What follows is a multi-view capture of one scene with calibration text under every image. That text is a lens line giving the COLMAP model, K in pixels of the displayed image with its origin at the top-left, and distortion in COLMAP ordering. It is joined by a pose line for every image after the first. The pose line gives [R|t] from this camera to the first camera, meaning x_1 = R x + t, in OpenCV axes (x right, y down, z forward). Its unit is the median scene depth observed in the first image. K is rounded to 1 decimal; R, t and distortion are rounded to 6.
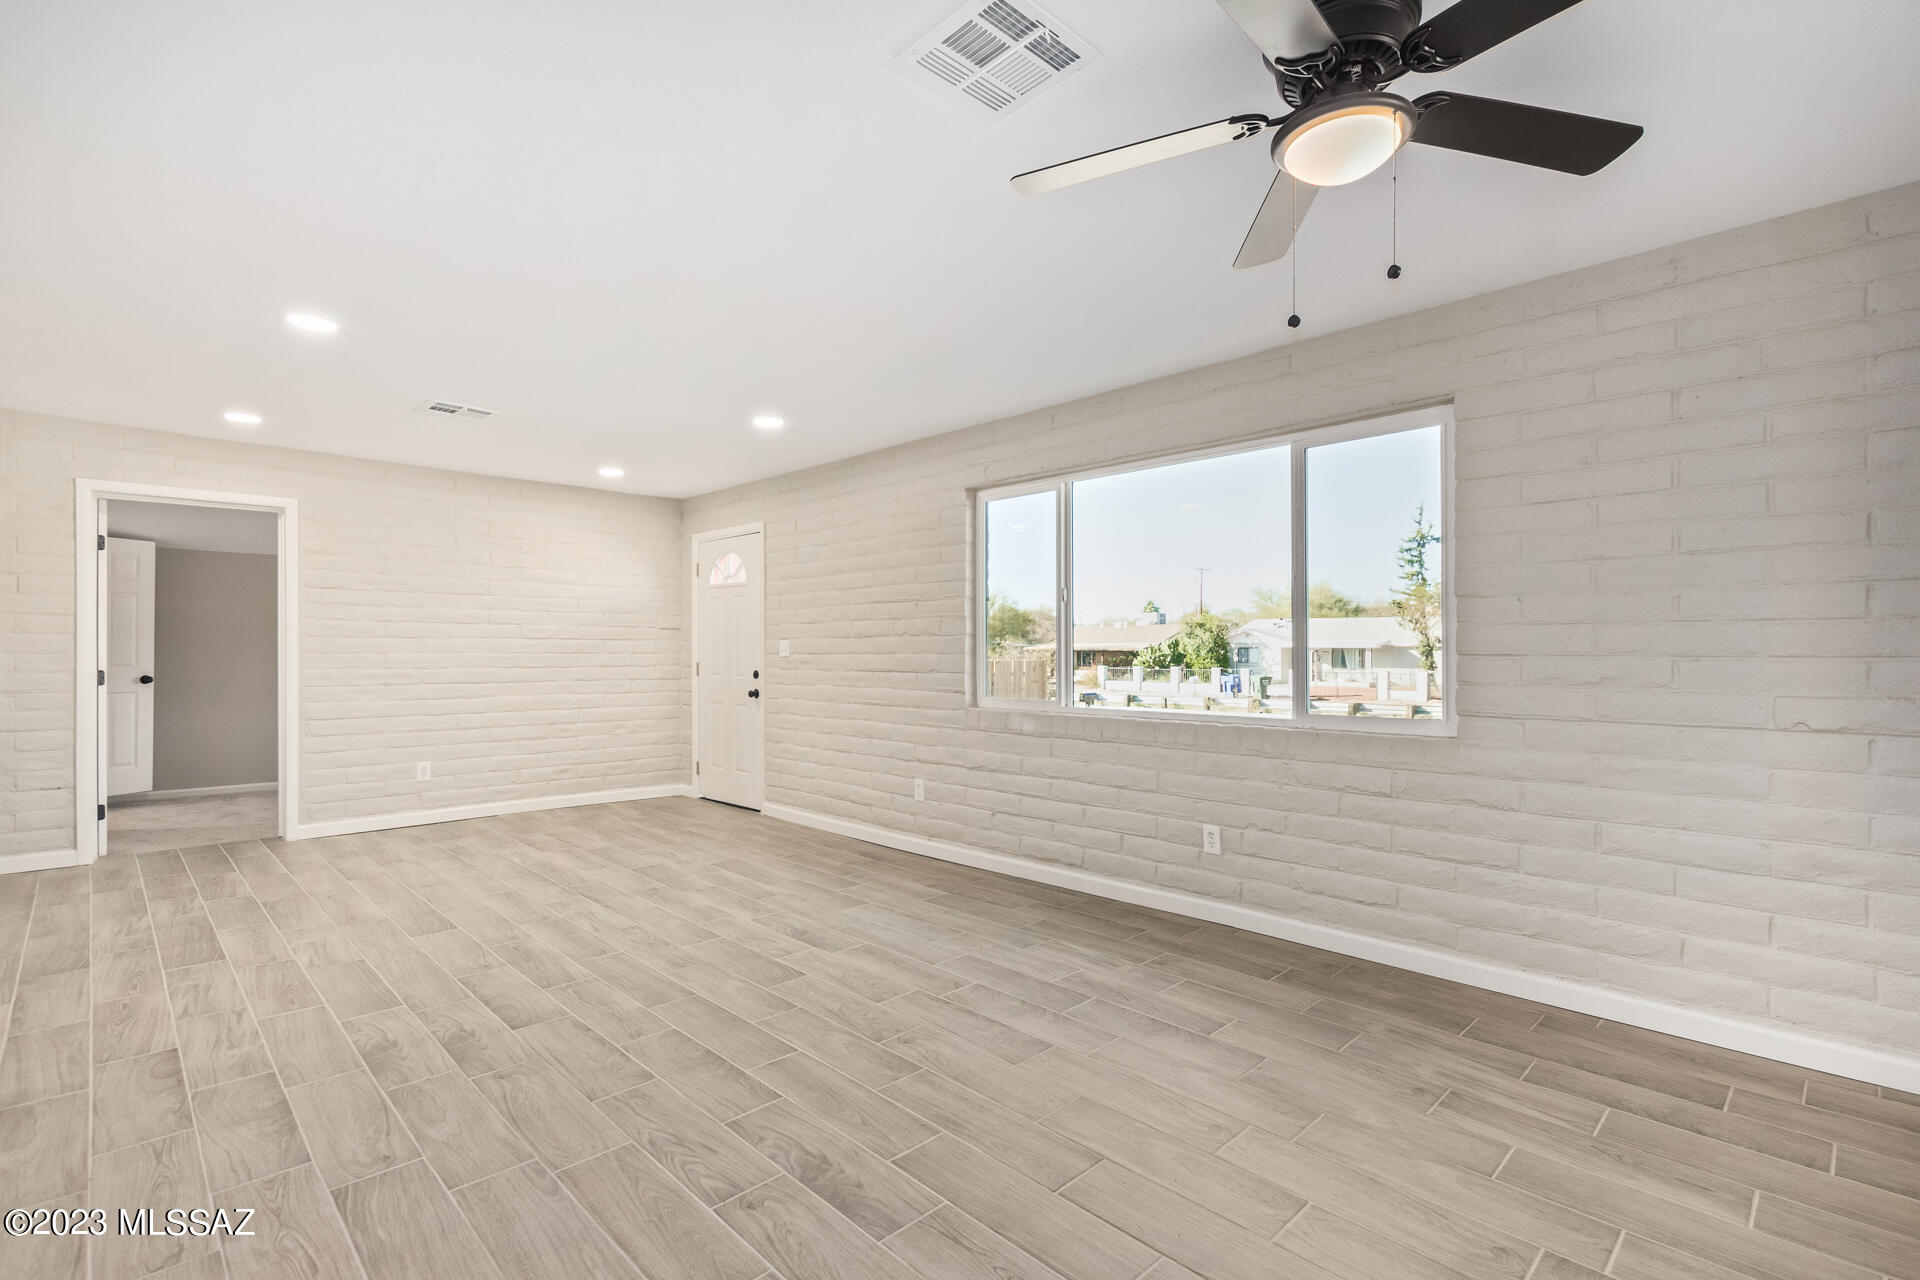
lens RADIAL K [[886.7, 0, 973.0], [0, 886.7, 641.9], [0, 0, 1]] dist [0.001442, -0.001630]
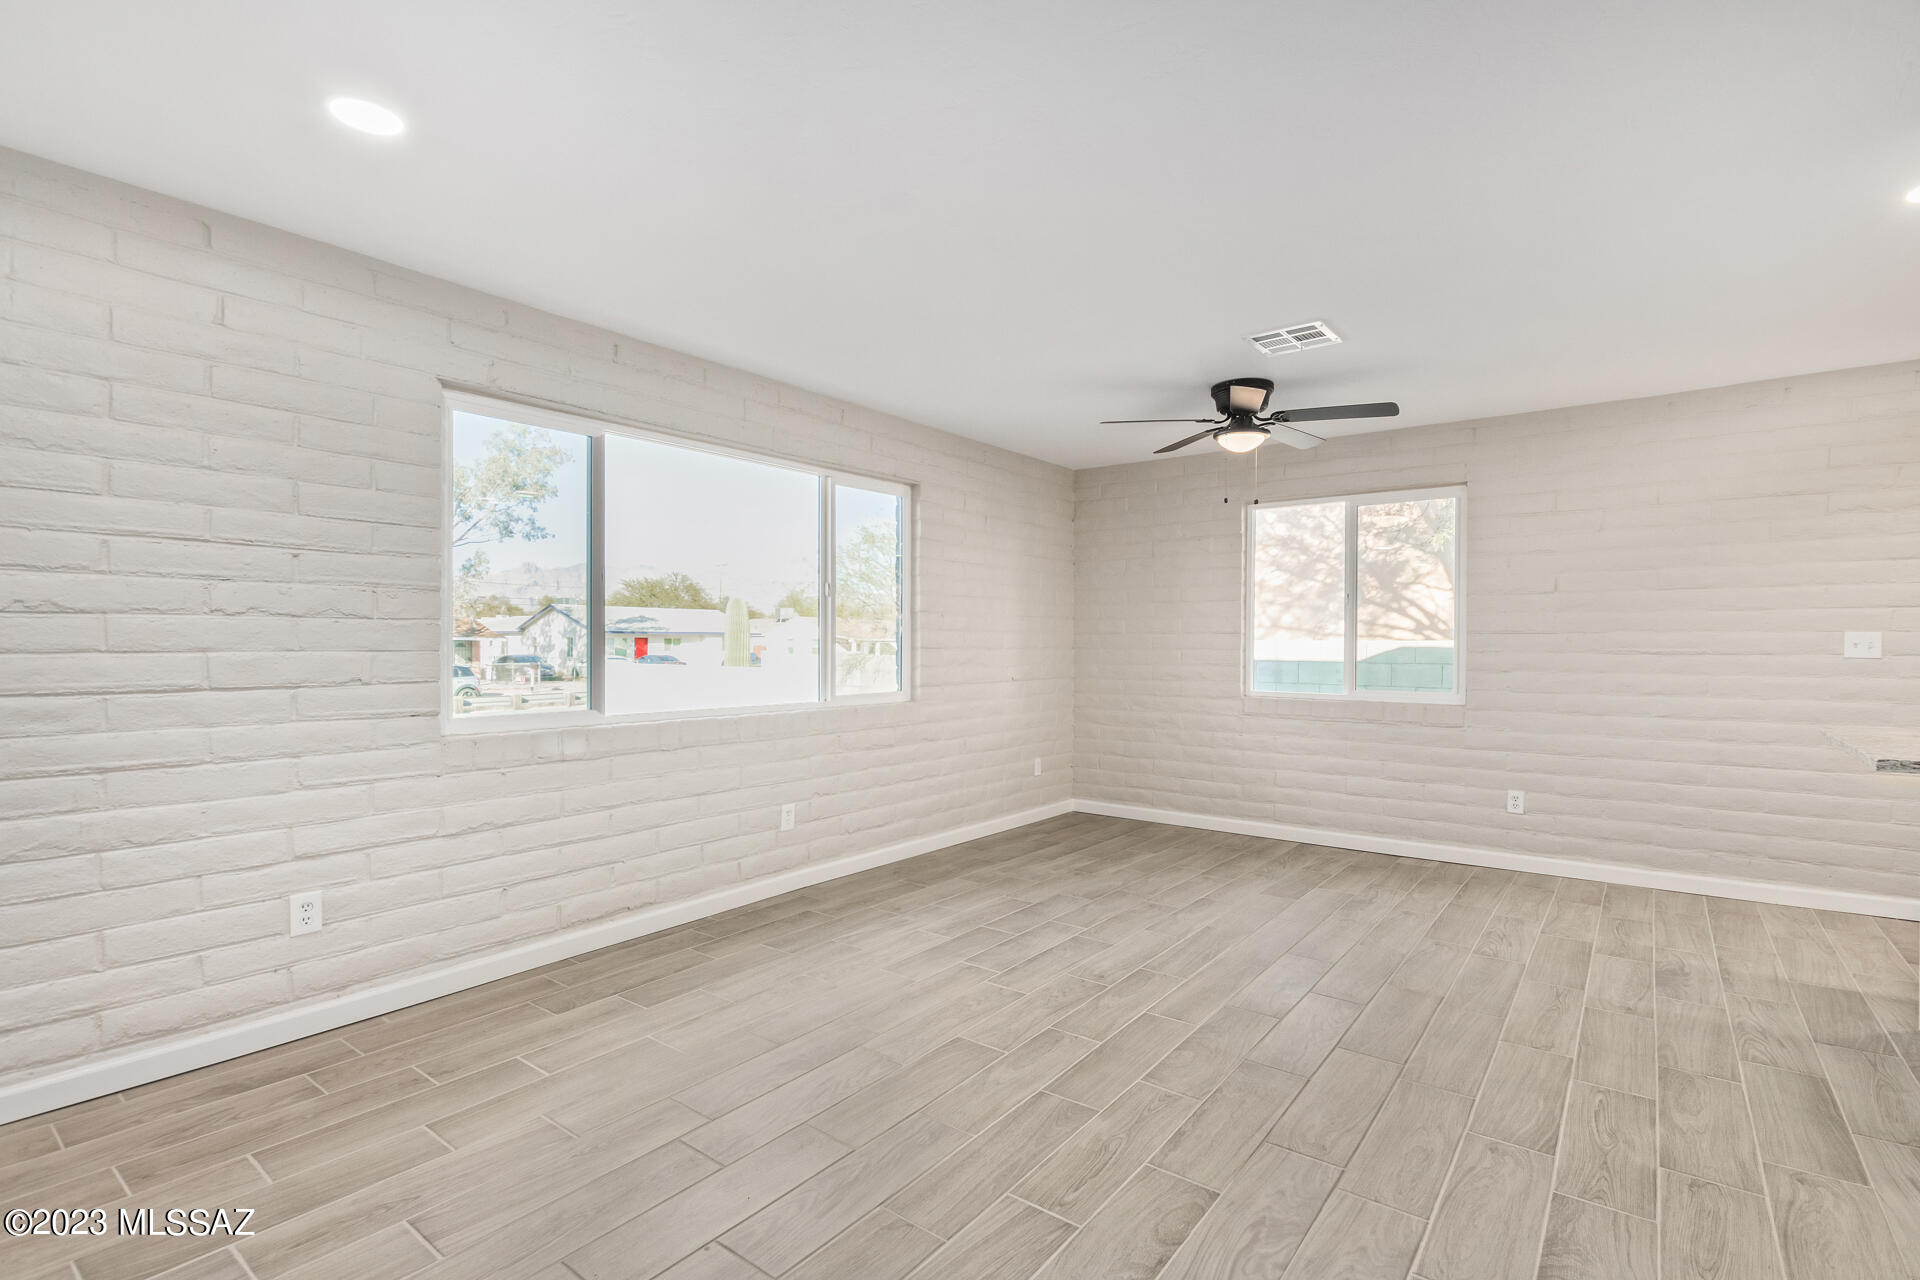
lens RADIAL K [[886.7, 0, 963.8], [0, 886.7, 642.0], [0, 0, 1]] dist [0.001442, -0.001630]
pose [[-0.130878, 0.002283, 0.991396, -0.978116], [-0.010557, 0.999937, -0.003697, 0.008695], [-0.991342, -0.010950, -0.130845, 1.071124]]
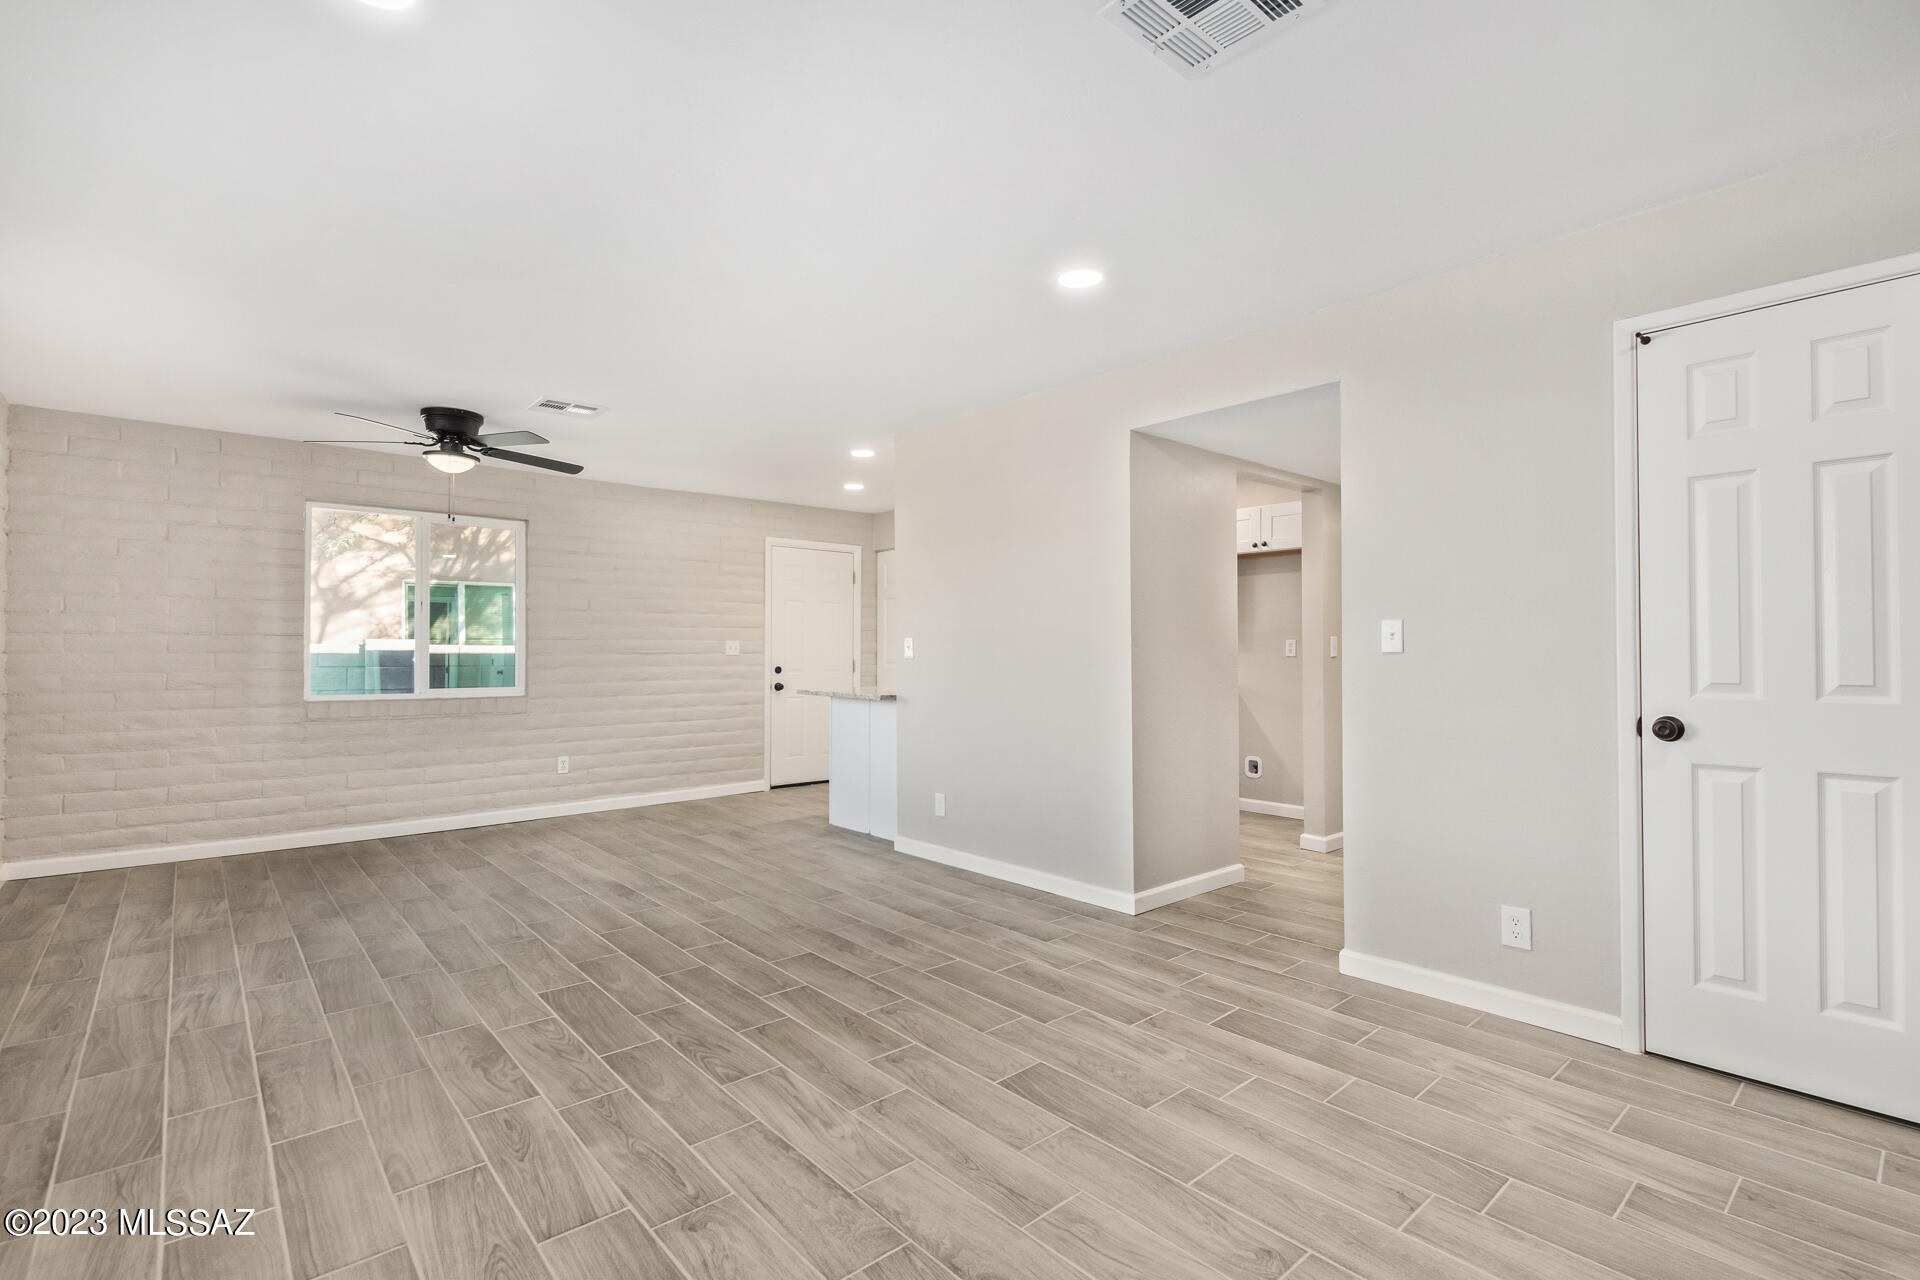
lens RADIAL K [[886.7, 0, 970.5], [0, 886.7, 645.4], [0, 0, 1]] dist [0.001442, -0.001630]
pose [[-0.998378, 0.000653, 0.056925, -0.674054], [-0.000181, 0.999893, -0.014645, 0.020407], [-0.056928, -0.014631, -0.998271, 1.852061]]
